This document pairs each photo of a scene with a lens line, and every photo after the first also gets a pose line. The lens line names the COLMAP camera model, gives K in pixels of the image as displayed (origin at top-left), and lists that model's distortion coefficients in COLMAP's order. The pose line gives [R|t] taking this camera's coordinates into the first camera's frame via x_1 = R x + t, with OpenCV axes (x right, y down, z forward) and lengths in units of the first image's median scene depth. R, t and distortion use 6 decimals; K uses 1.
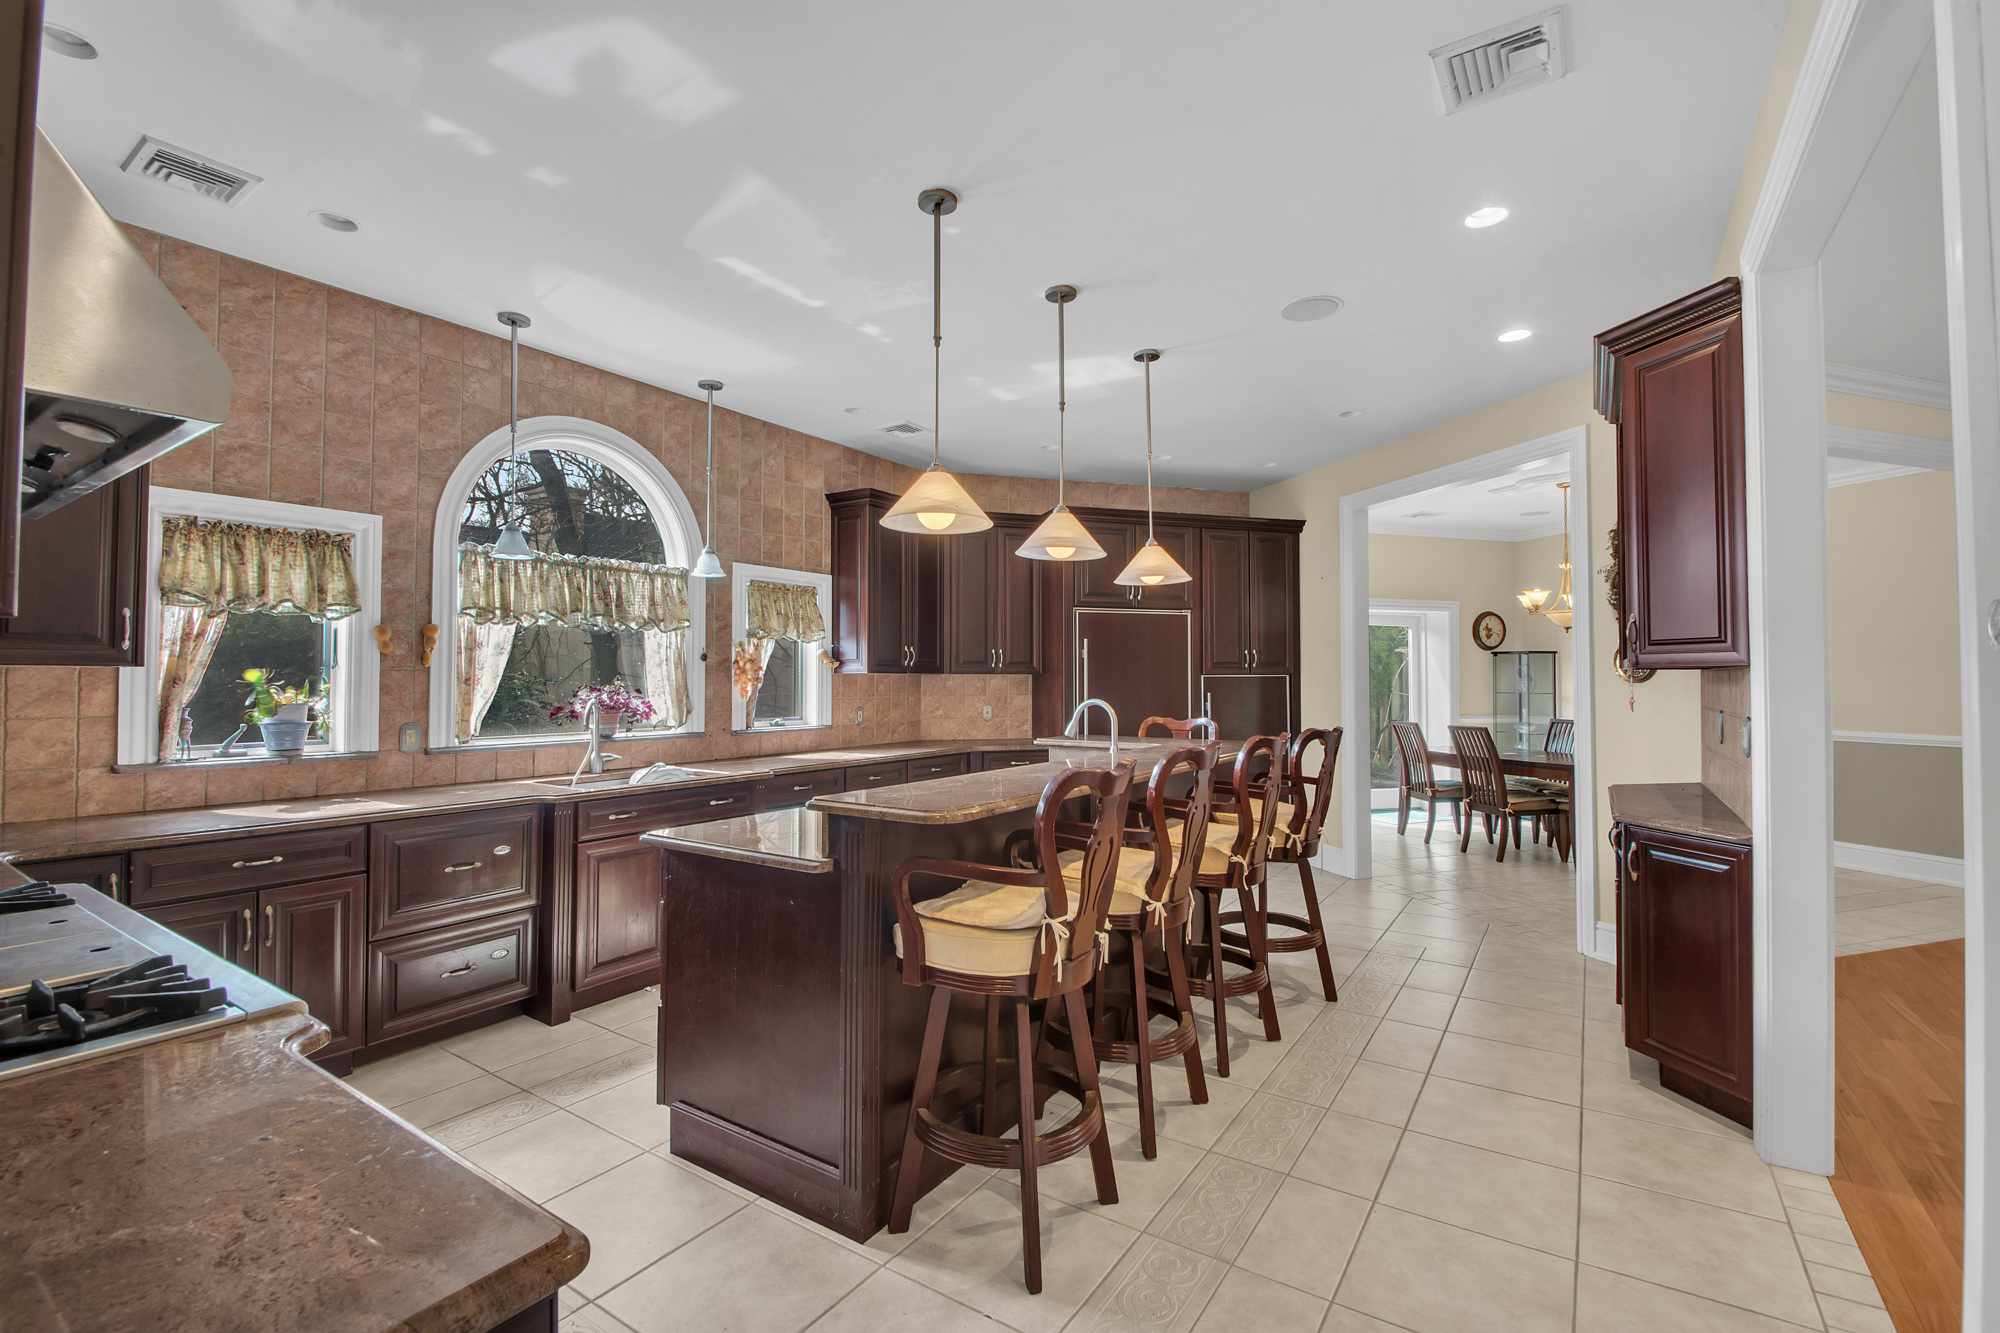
lens RADIAL K [[879.6, 0, 1018.4], [0, 879.6, 658.4], [0, 0, 1]] dist [-0.013916, -0.005370]
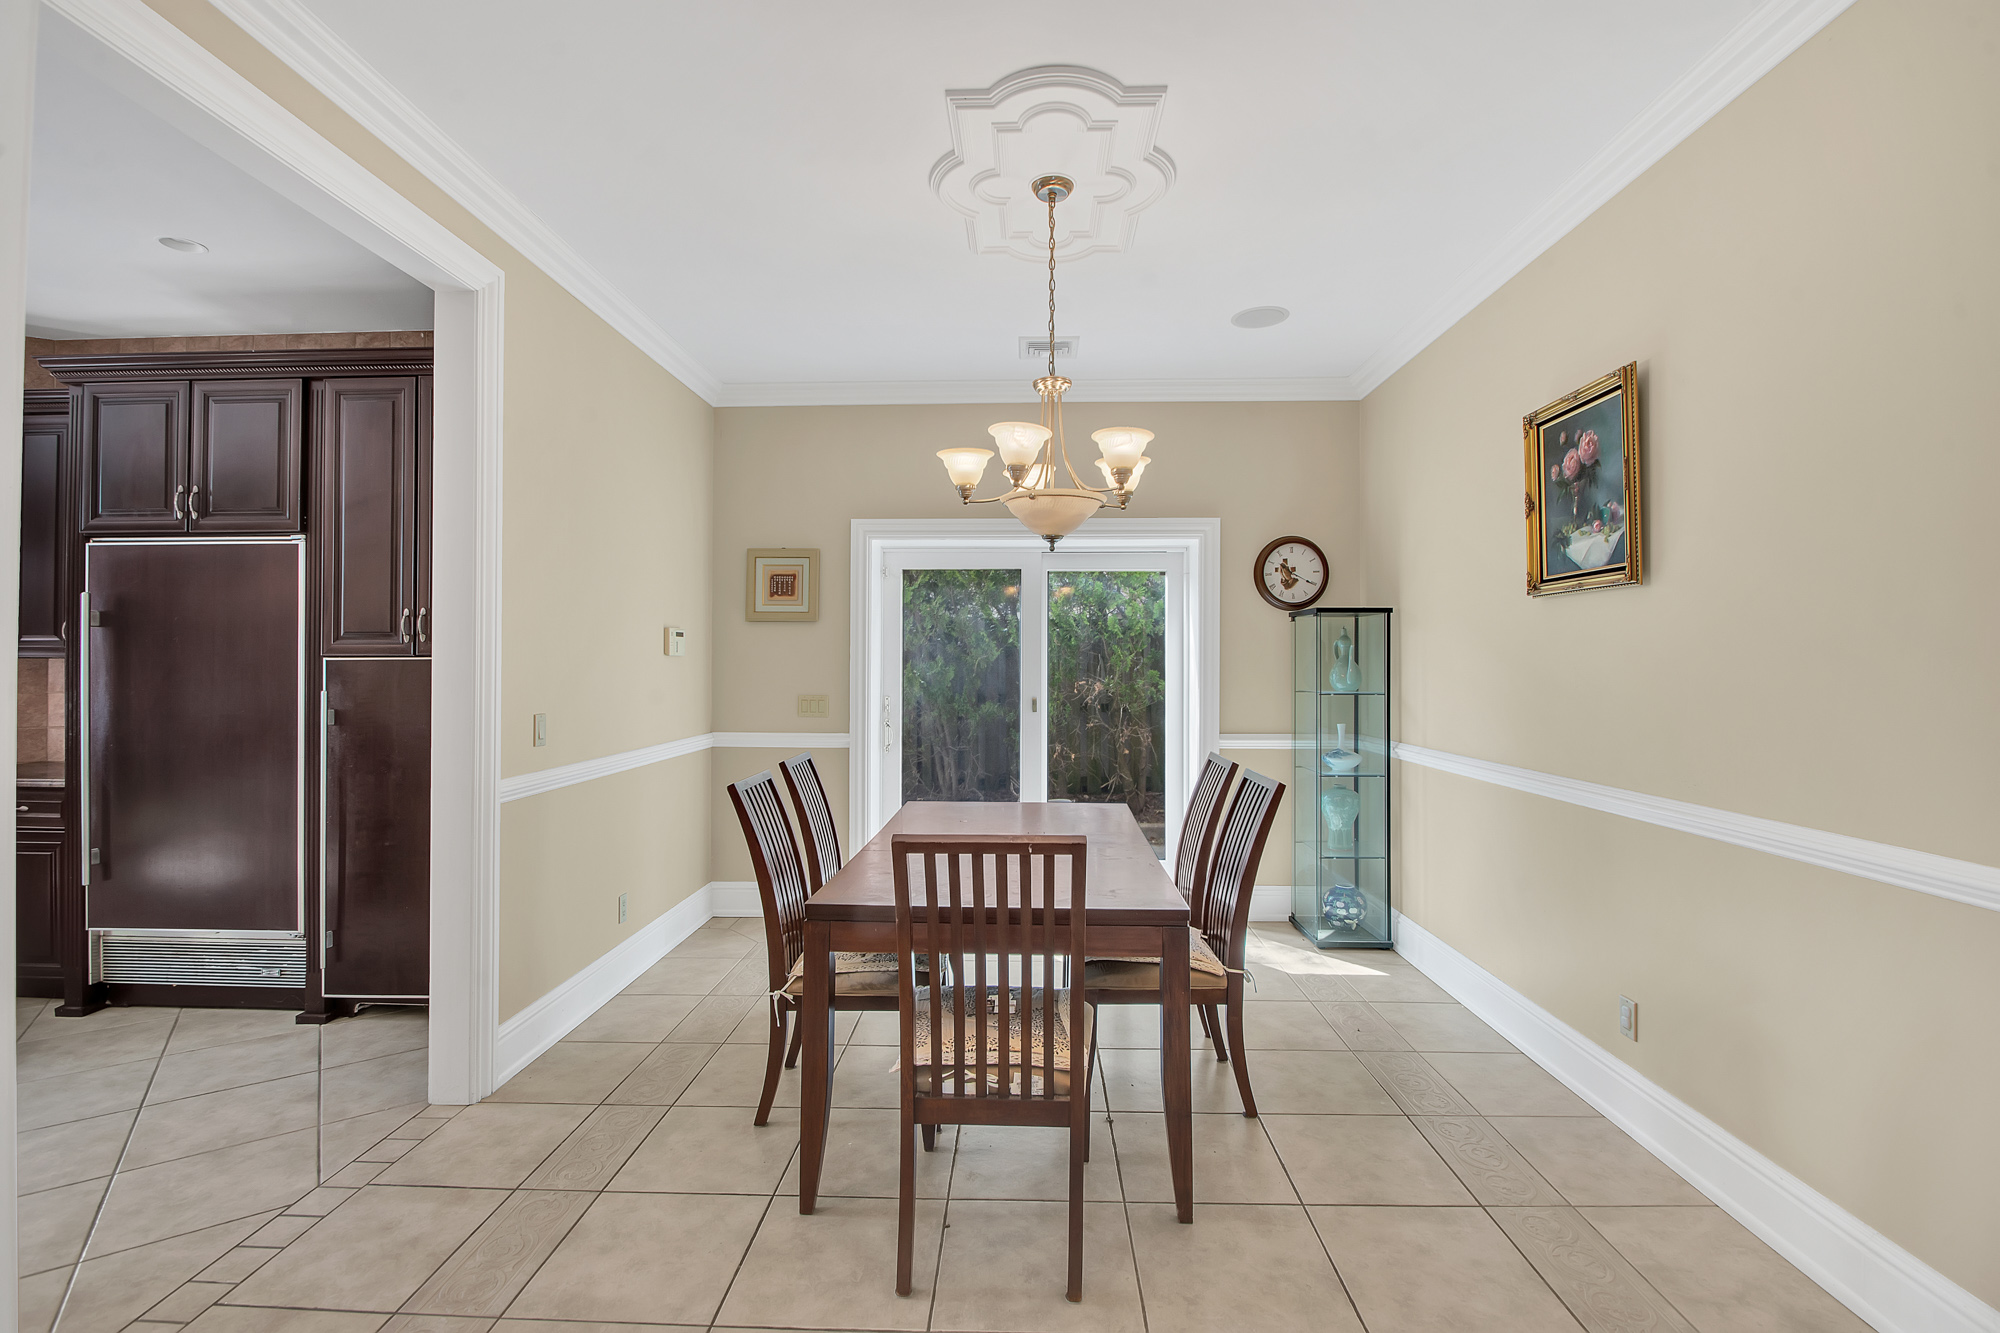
lens RADIAL K [[879.6, 0, 985.4], [0, 879.6, 655.8], [0, 0, 1]] dist [-0.013916, -0.005370]
pose [[0.948662, -0.004578, -0.316257, 1.163925], [0.008188, 0.999916, 0.010086, 0.025725], [0.316184, -0.012158, 0.948620, 0.972989]]
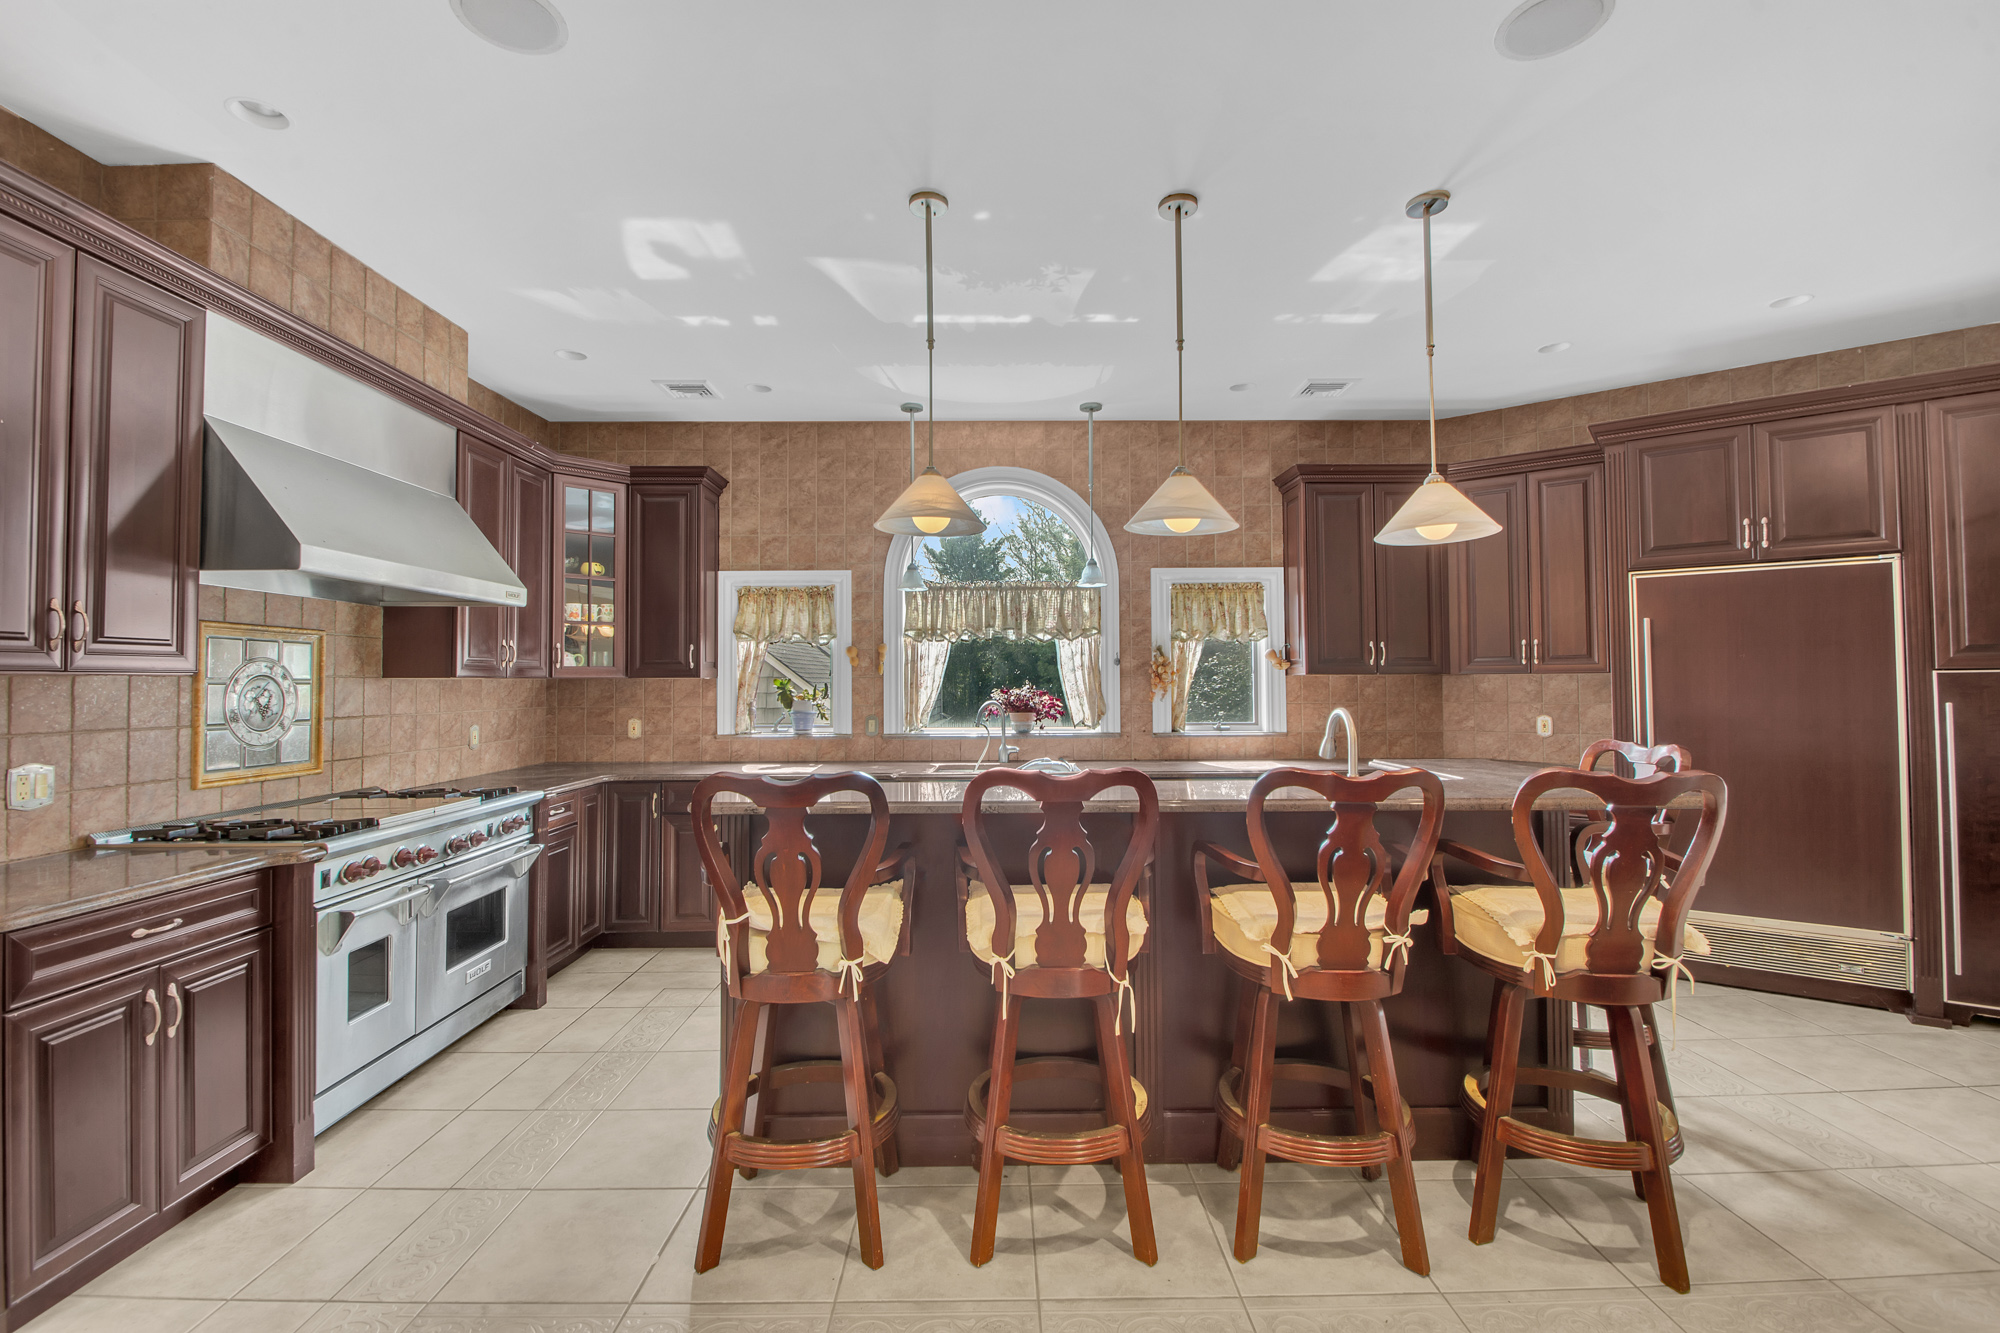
lens RADIAL K [[879.6, 0, 1000.8], [0, 879.6, 660.0], [0, 0, 1]] dist [-0.013916, -0.005370]
pose [[0.546175, -0.025410, -0.837286, 0.528346], [0.025162, 0.999586, -0.013922, 0.009179], [0.837293, -0.013464, 0.546589, 0.354330]]
